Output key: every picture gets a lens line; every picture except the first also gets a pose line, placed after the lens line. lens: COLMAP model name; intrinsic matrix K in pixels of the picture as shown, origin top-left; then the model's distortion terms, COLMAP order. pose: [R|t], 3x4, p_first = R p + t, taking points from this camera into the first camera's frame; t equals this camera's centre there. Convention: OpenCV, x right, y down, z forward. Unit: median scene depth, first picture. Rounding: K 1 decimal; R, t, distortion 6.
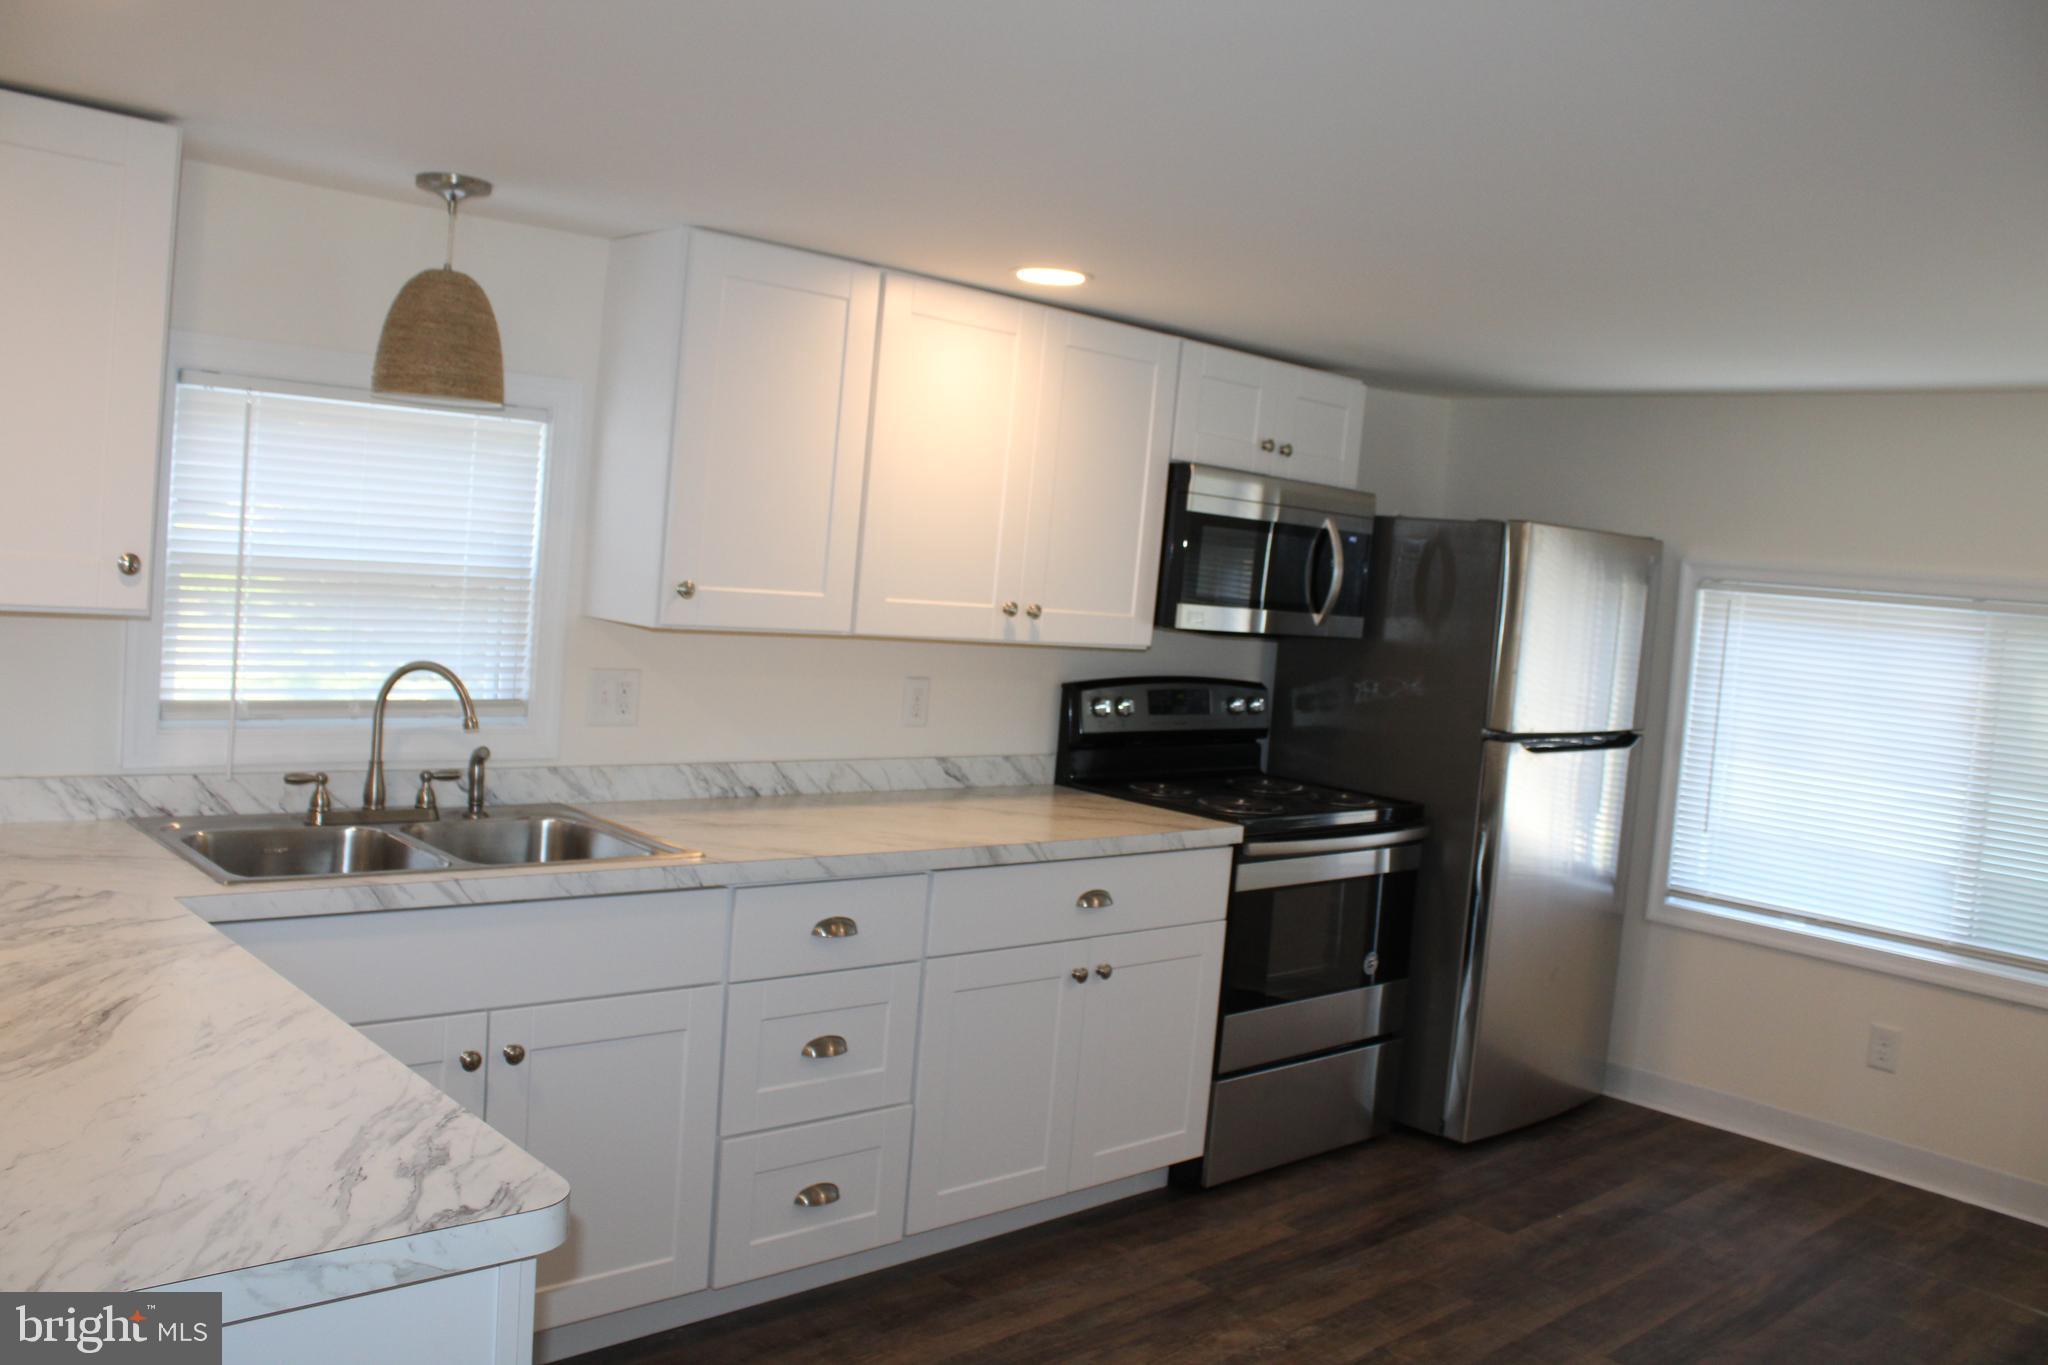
lens RADIAL K [[1686.8, 0, 1026.2], [0, 1686.8, 672.5], [0, 0, 1]] dist [-0.099240, -0.000405]
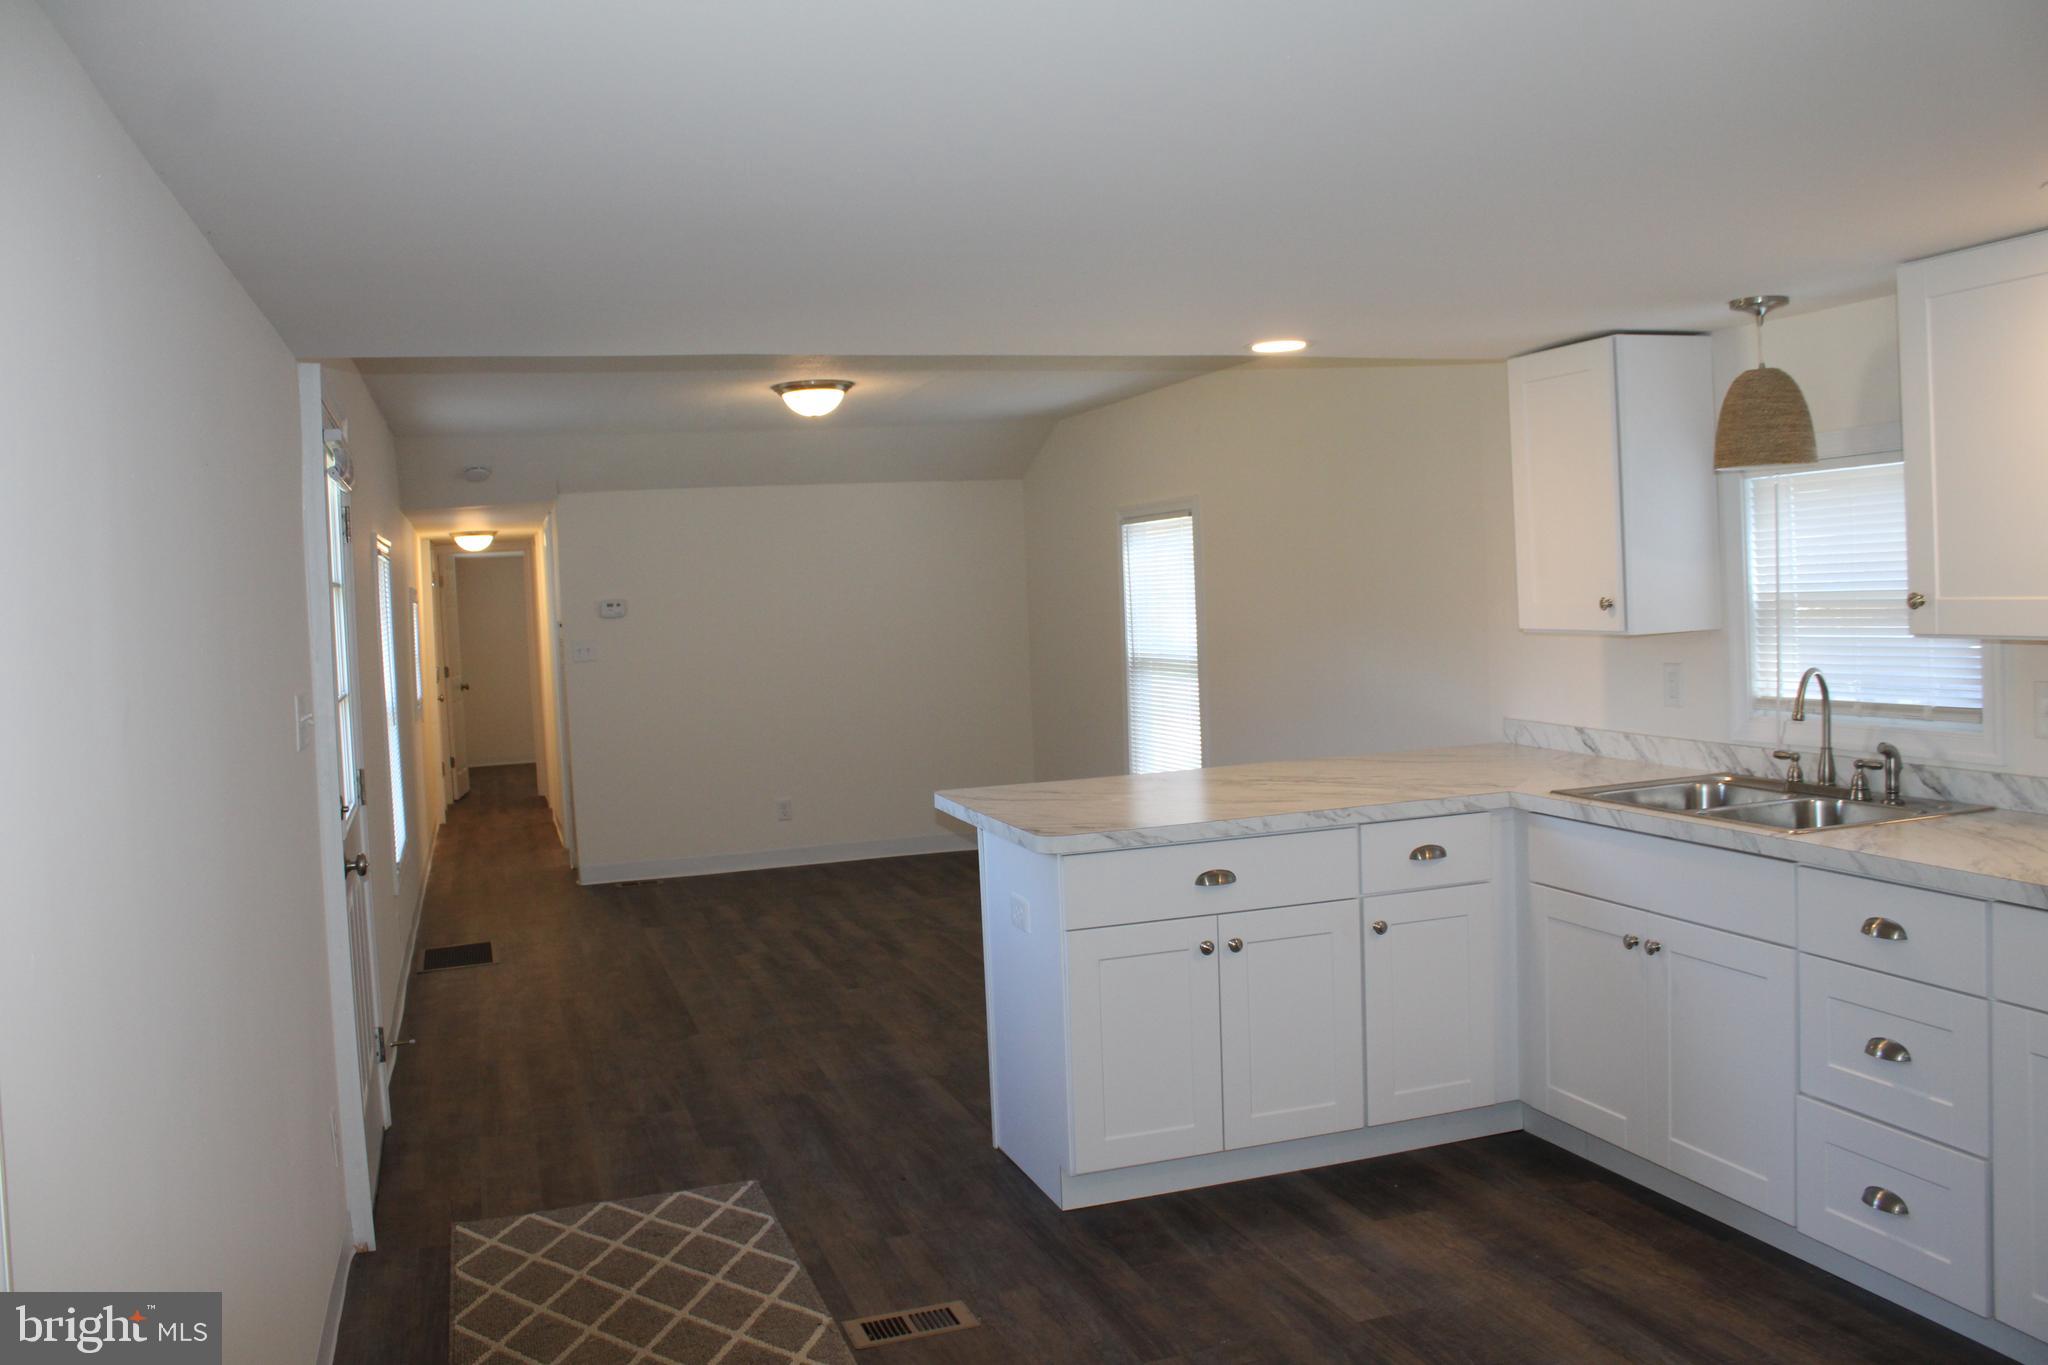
lens RADIAL K [[1686.8, 0, 1026.2], [0, 1686.8, 672.5], [0, 0, 1]] dist [-0.099240, -0.000405]
pose [[-0.412917, -0.017117, -0.910608, 1.015724], [-0.050443, 0.998719, 0.004100, 0.021673], [0.909371, 0.047627, -0.413251, 0.959778]]
